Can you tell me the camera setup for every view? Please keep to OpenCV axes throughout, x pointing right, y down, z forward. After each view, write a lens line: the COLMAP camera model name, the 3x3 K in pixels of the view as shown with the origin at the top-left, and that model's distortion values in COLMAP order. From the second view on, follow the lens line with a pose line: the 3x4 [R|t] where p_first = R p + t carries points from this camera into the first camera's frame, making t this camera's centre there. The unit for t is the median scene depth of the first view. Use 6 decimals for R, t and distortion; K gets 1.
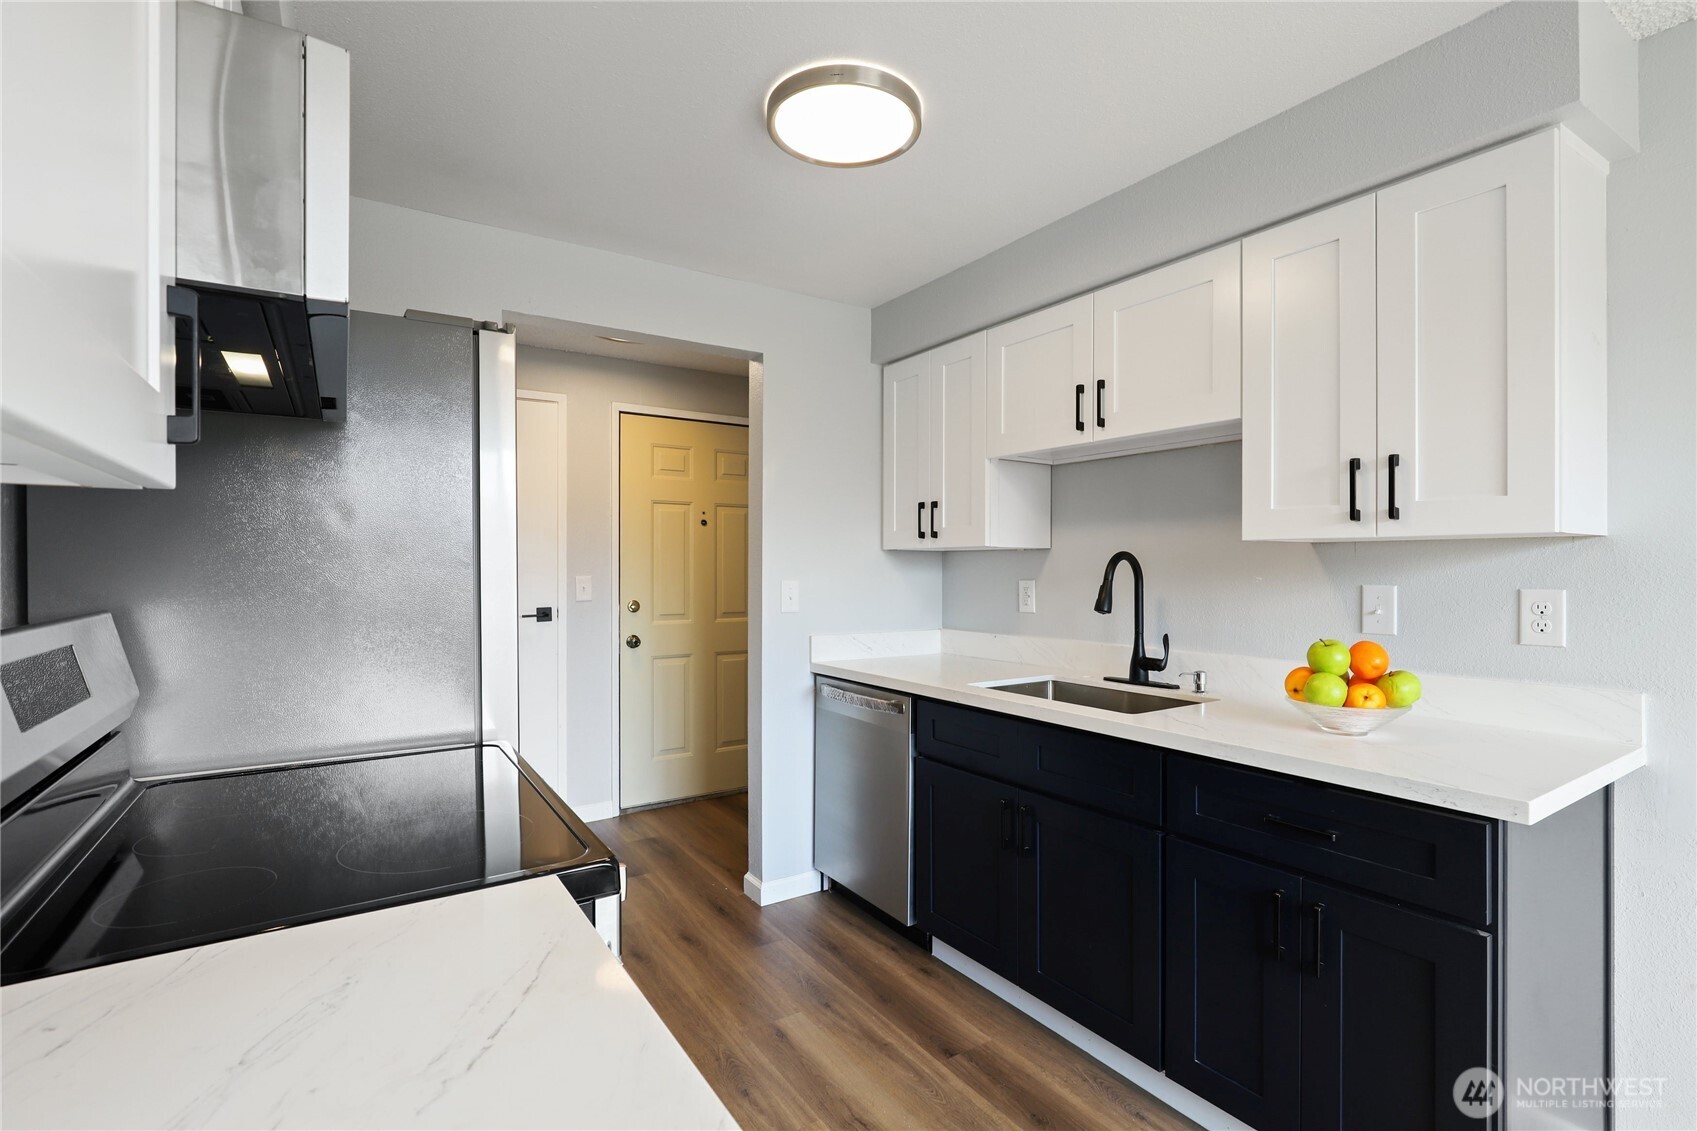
lens RADIAL K [[778.4, 0, 846.6], [0, 778.4, 569.1], [0, 0, 1]] dist [-0.003044, -0.000397]
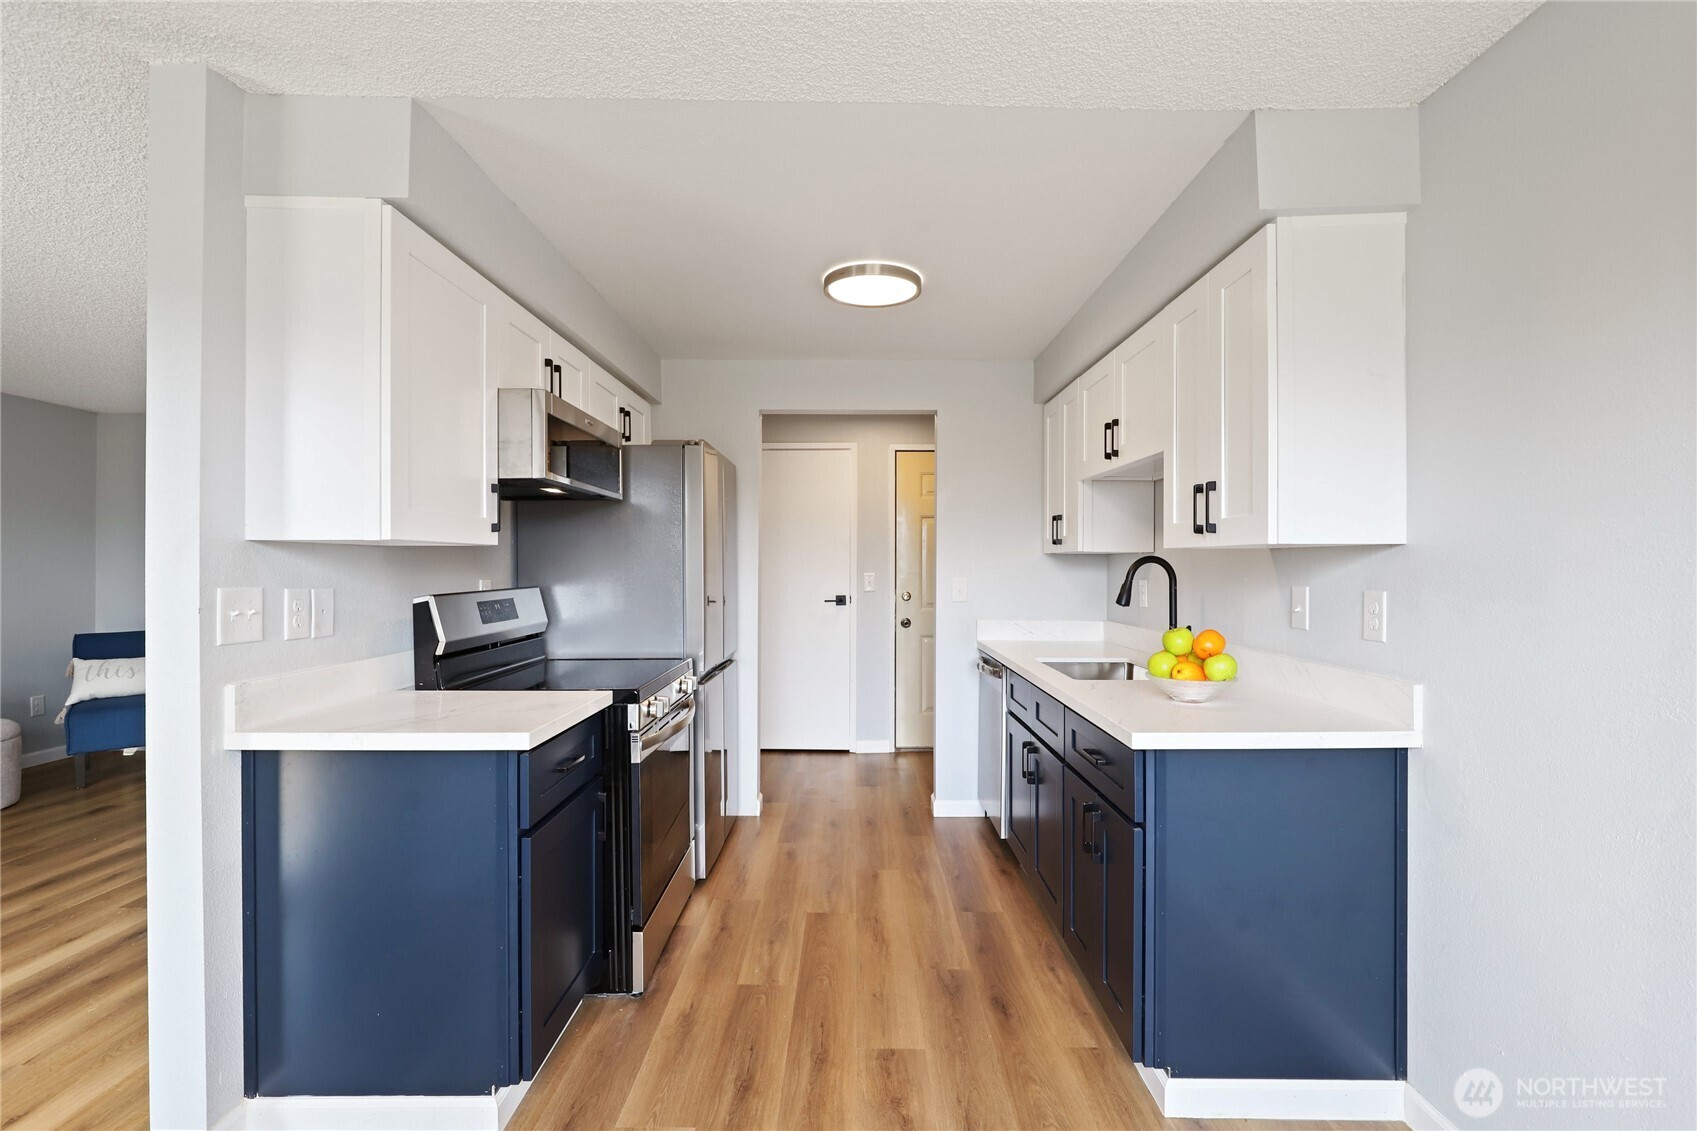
lens RADIAL K [[778.4, 0, 850.7], [0, 778.4, 564.2], [0, 0, 1]] dist [-0.003044, -0.000397]
pose [[0.834401, 0.001508, -0.551155, 0.617102], [-0.003534, 0.999990, -0.002614, -0.004988], [0.551146, 0.004129, 0.834399, -0.257115]]
